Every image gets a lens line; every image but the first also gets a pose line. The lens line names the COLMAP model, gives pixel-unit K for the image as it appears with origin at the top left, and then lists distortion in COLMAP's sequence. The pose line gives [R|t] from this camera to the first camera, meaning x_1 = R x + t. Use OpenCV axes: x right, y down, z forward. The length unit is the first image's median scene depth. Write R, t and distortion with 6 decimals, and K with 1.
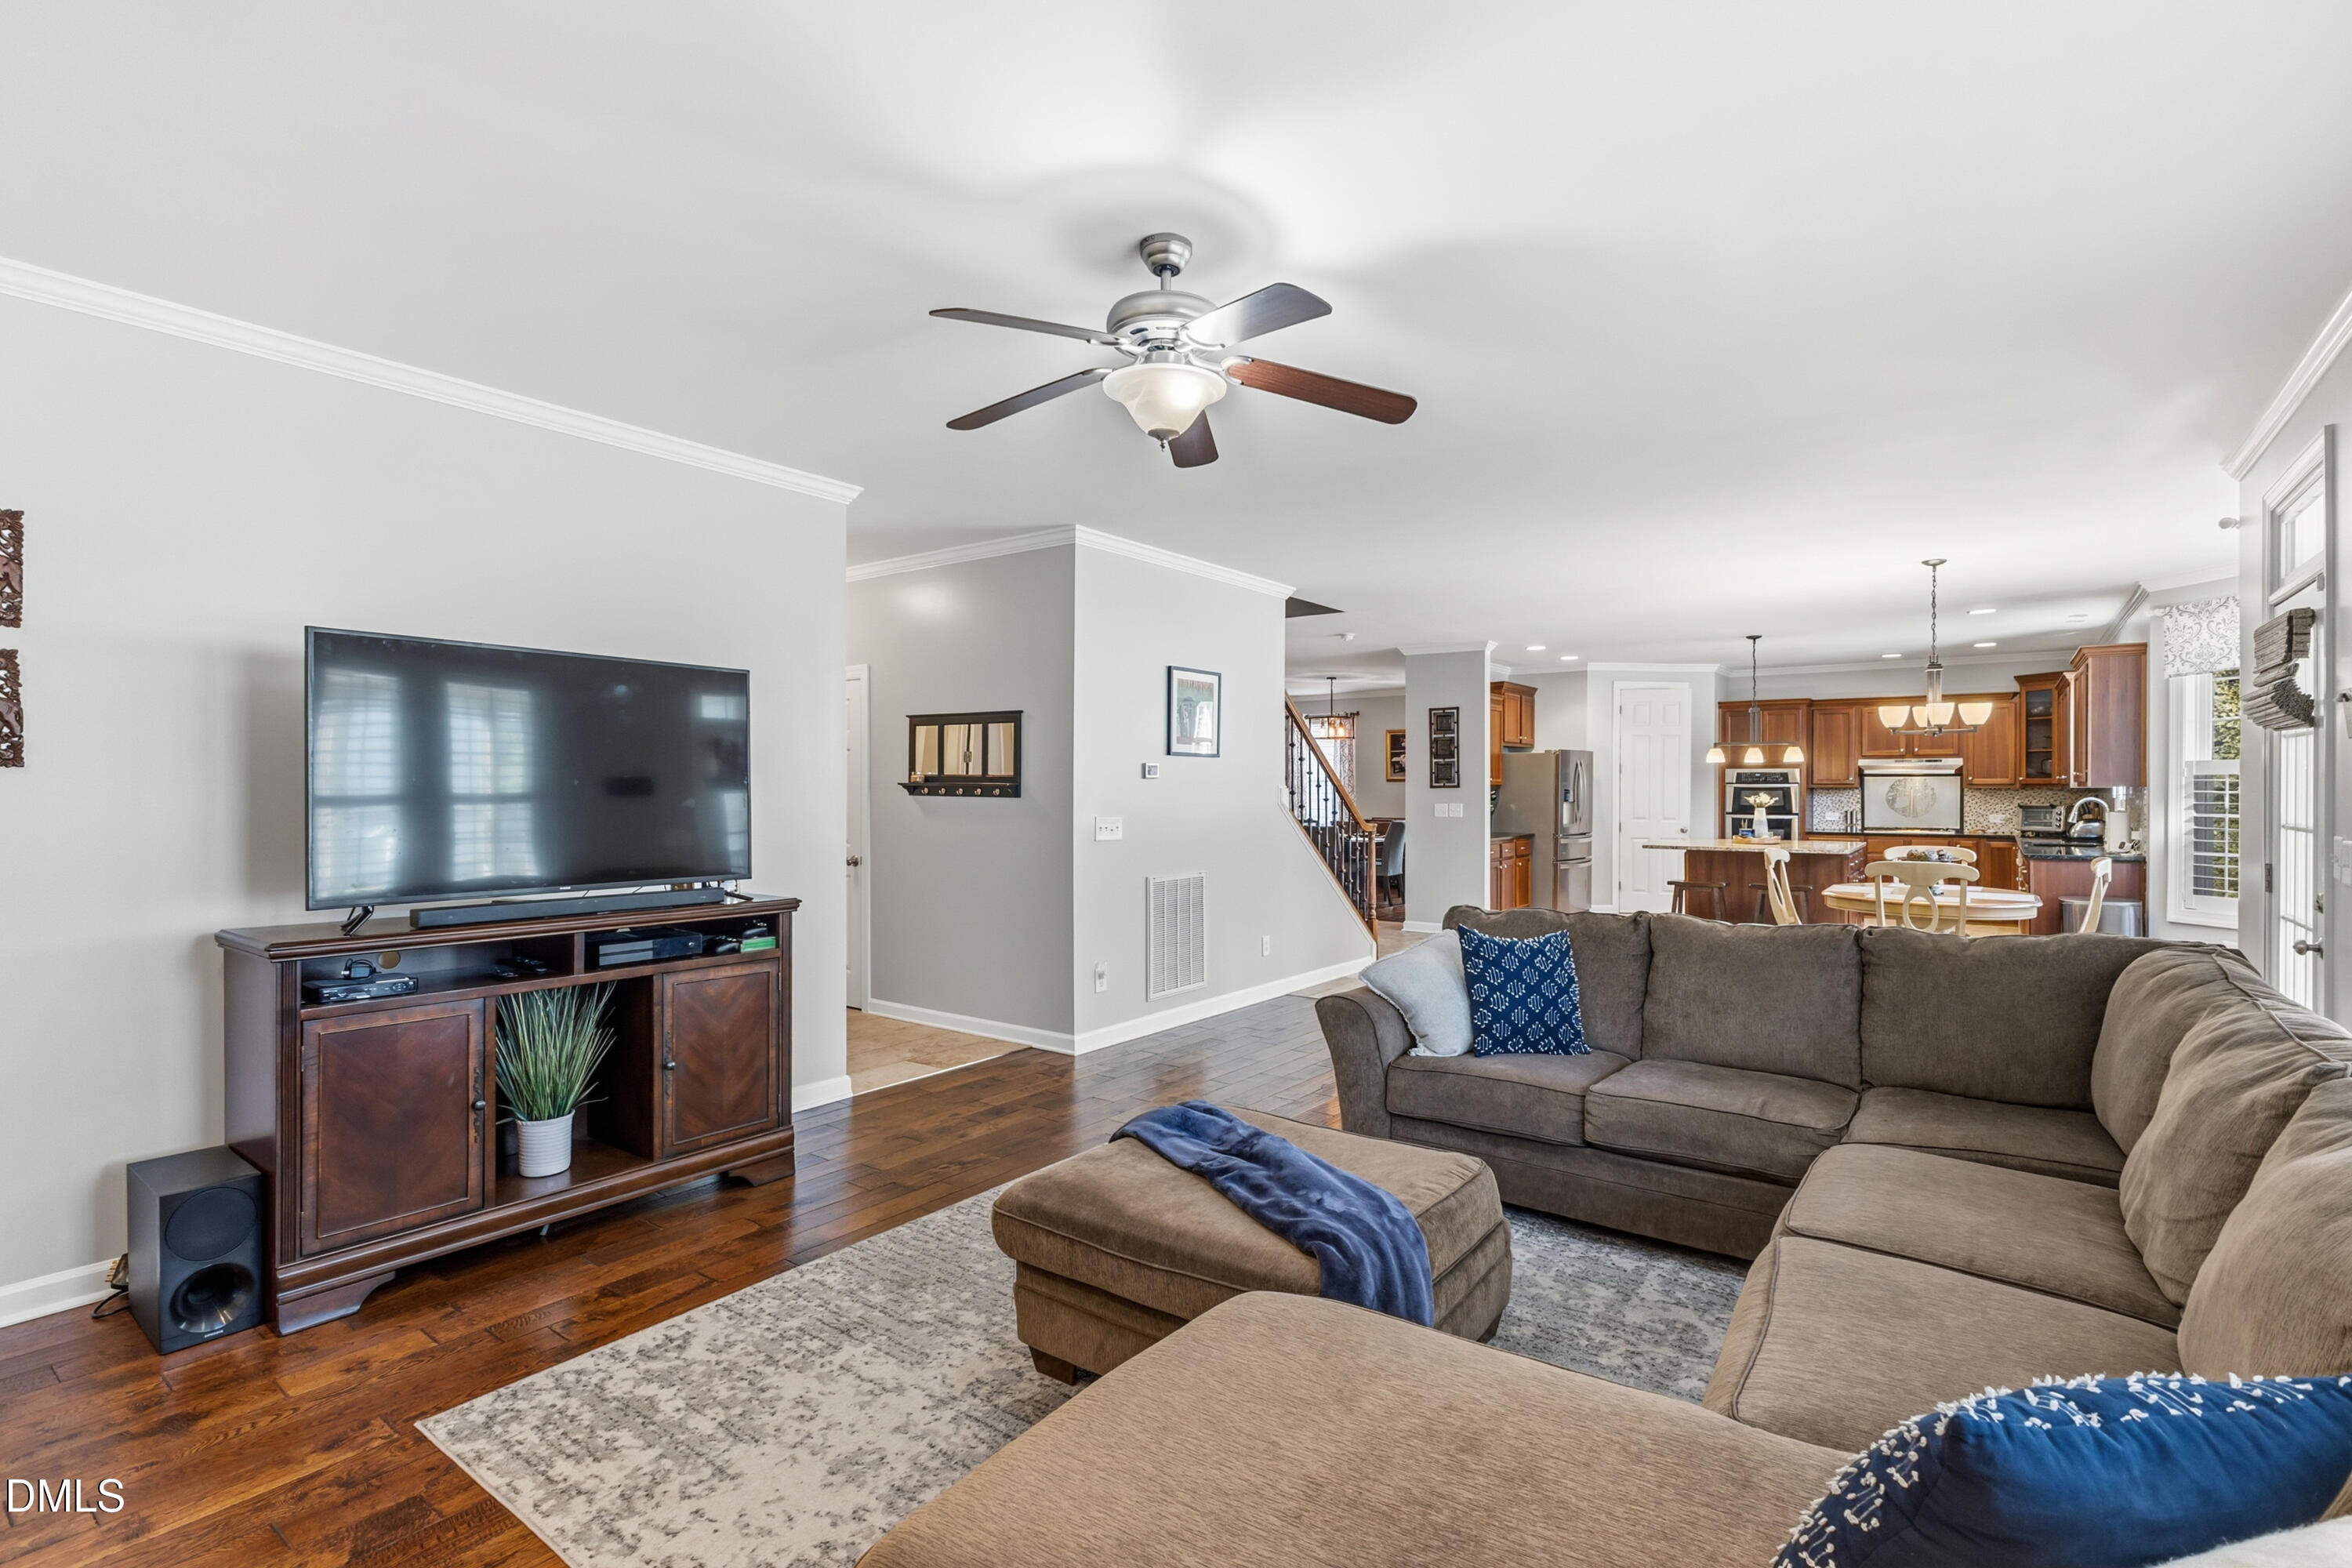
lens RADIAL K [[1090.9, 0, 1159.9], [0, 1090.9, 790.0], [0, 0, 1]] dist [0.003746, -0.001346]
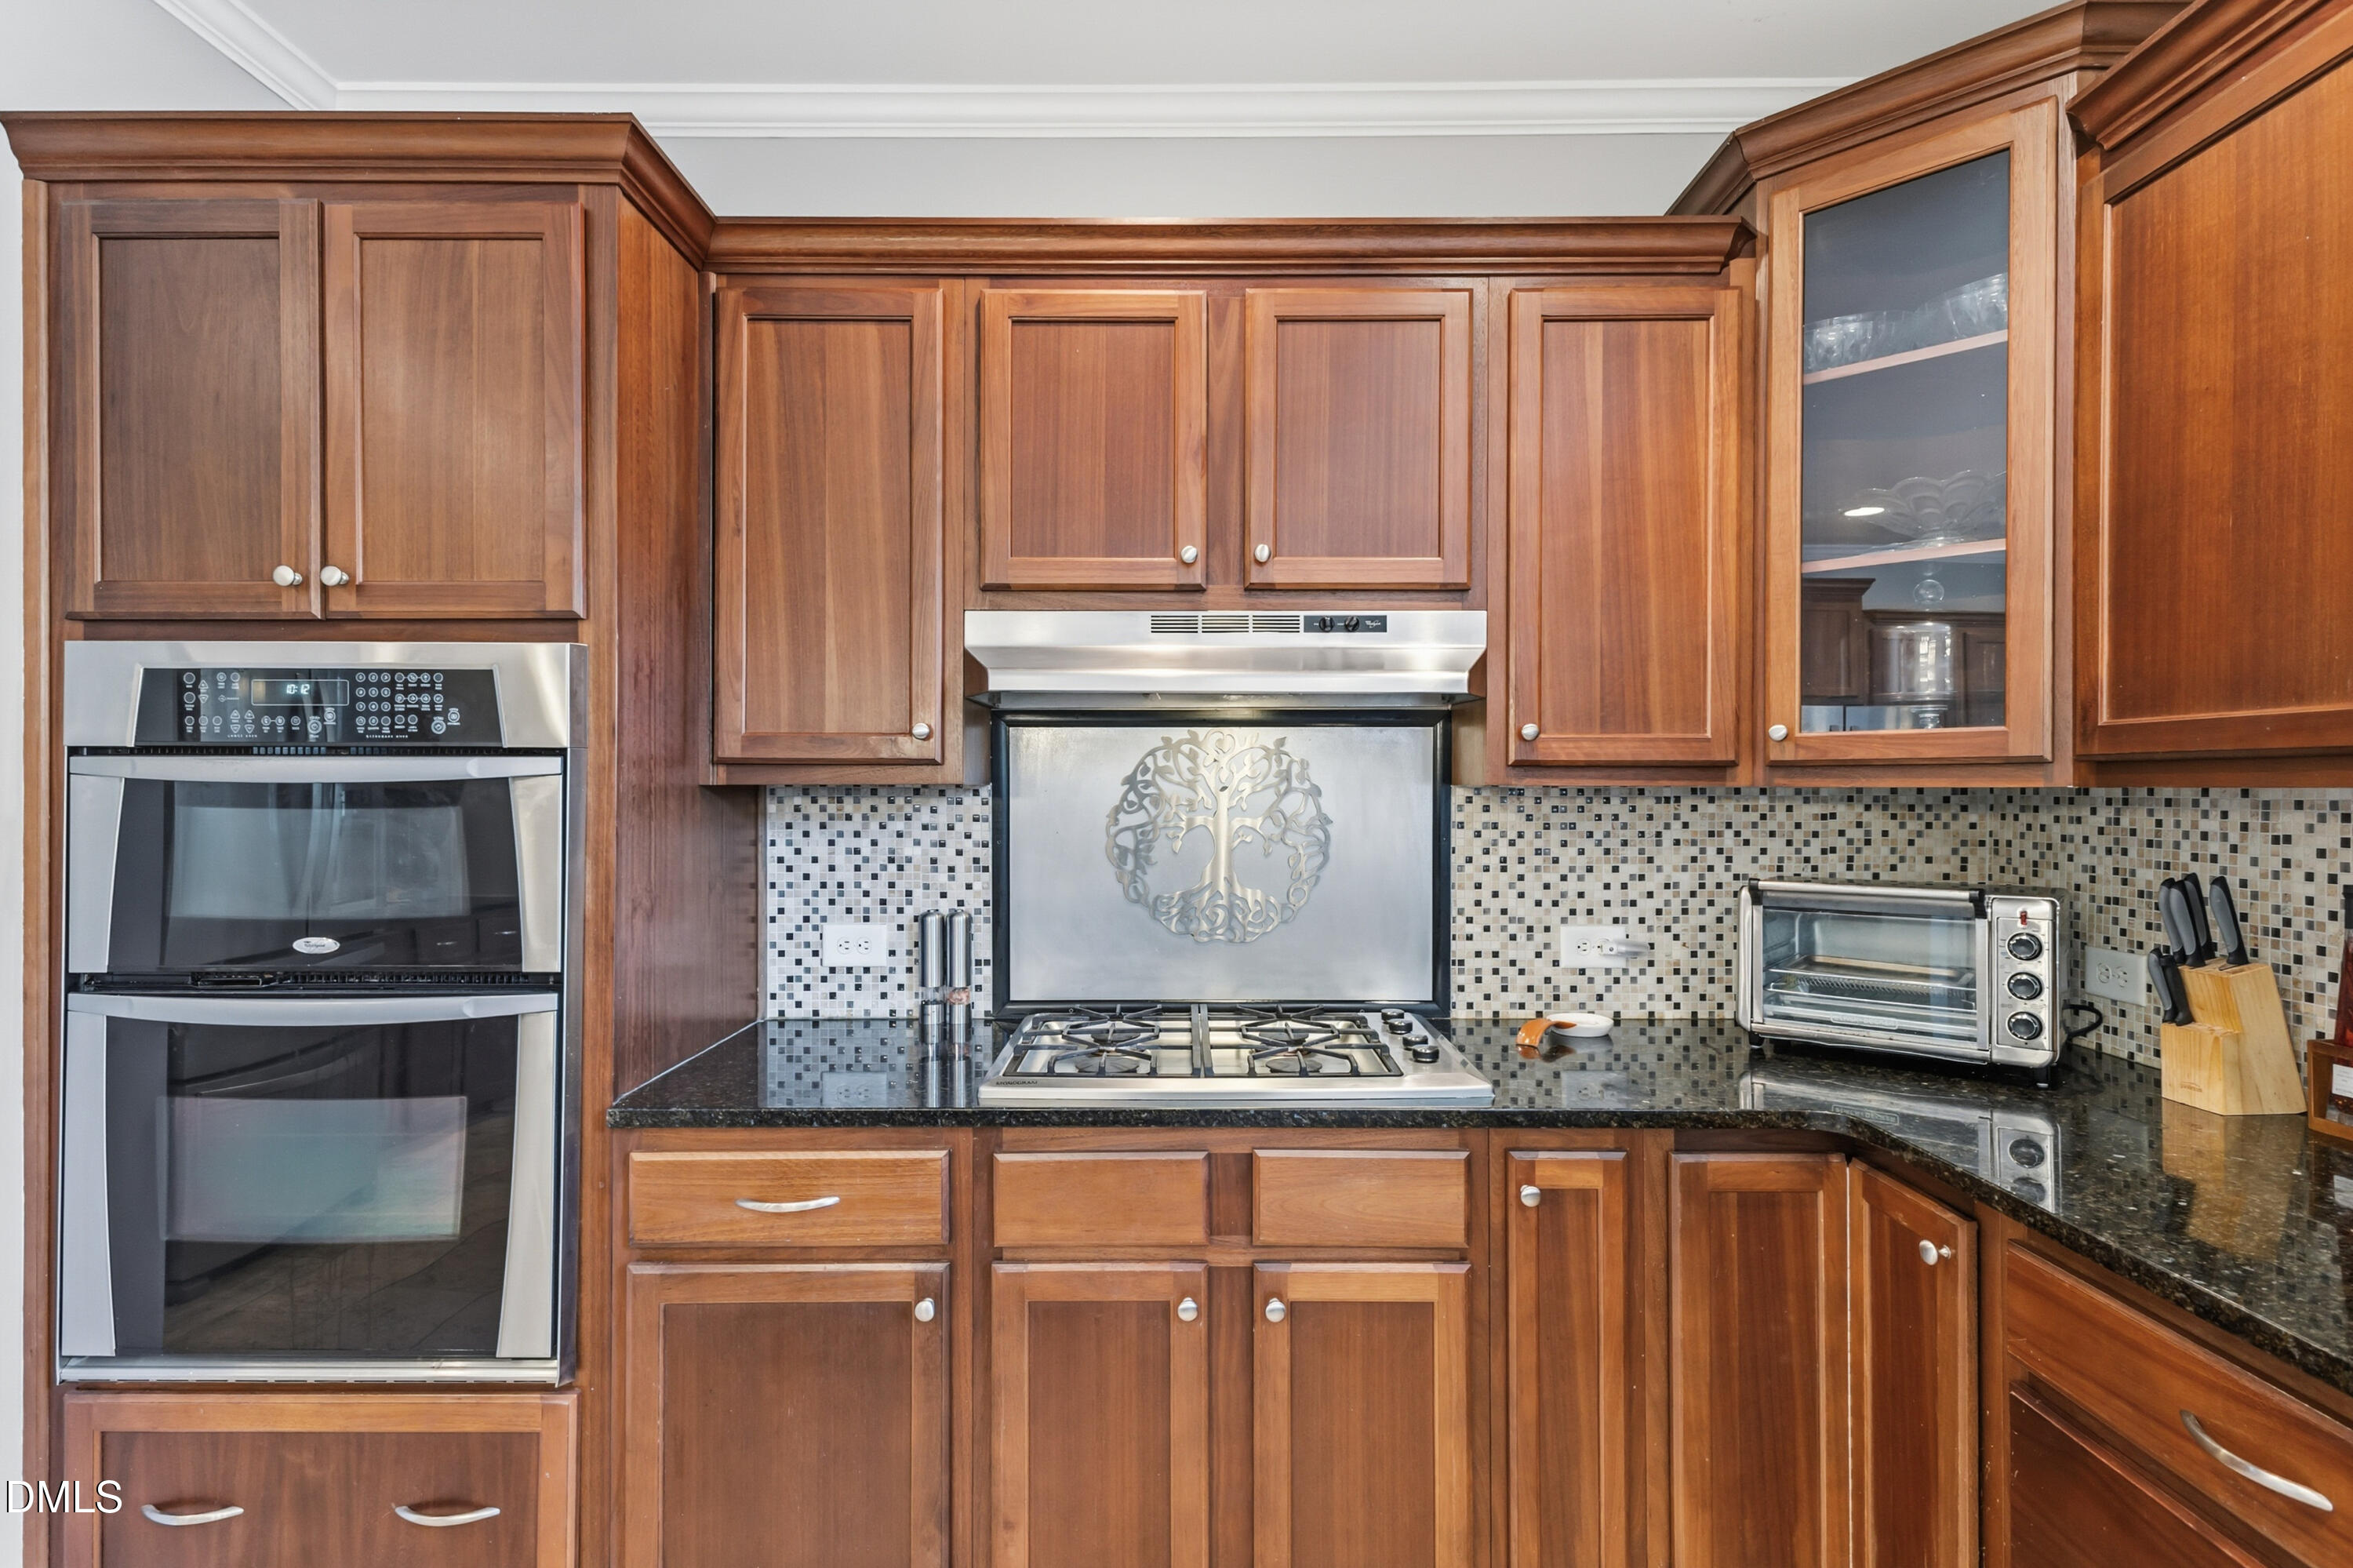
lens RADIAL K [[1091.4, 0, 1194.6], [0, 1091.4, 784.2], [0, 0, 1]] dist [0.003746, -0.001346]
pose [[0.798818, -0.000638, 0.601572, 0.673501], [0.005565, 0.999964, -0.006330, -0.001154], [-0.601547, 0.008405, 0.798794, 1.005296]]
